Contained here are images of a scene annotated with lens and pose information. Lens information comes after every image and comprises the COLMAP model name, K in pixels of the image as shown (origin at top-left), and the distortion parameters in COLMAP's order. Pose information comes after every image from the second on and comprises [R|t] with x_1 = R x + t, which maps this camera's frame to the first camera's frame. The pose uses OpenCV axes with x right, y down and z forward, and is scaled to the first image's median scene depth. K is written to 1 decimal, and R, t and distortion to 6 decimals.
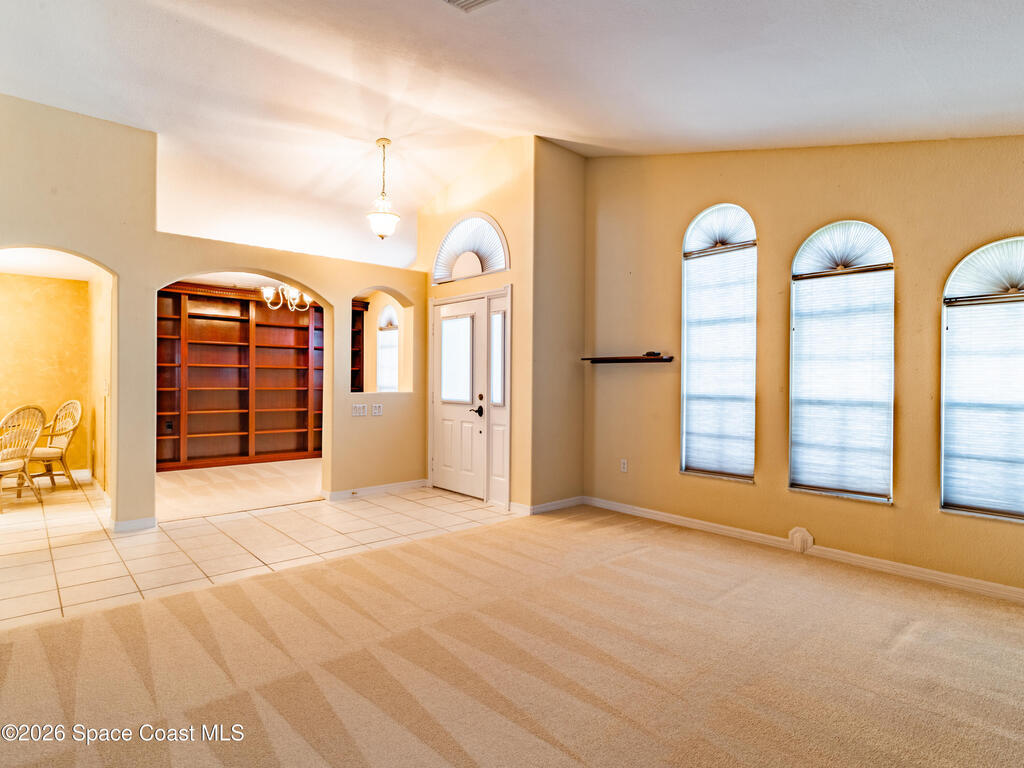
lens RADIAL K [[552.7, 0, 515.0], [0, 552.7, 381.9], [0, 0, 1]] dist [0.000441, 0.006264]
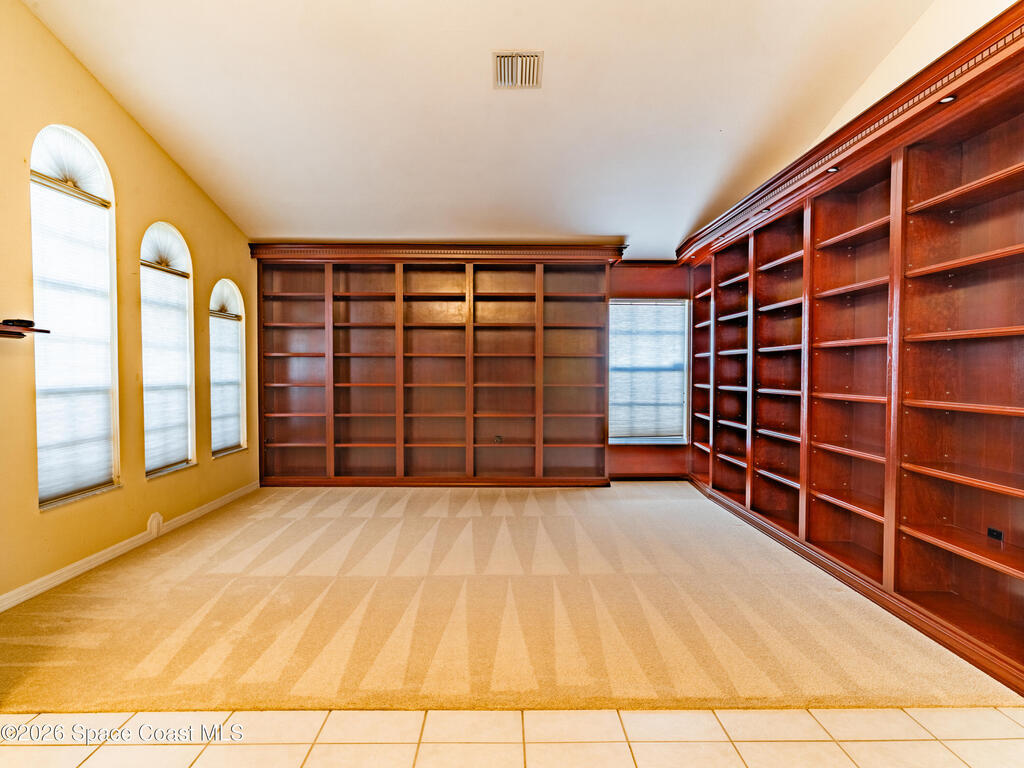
lens RADIAL K [[552.7, 0, 514.2], [0, 552.7, 383.0], [0, 0, 1]] dist [0.000441, 0.006264]
pose [[-0.743648, -0.022804, 0.668182, -0.638816], [-0.001670, 0.999478, 0.032252, -0.008157], [-0.668569, 0.022868, -0.743298, 1.301466]]
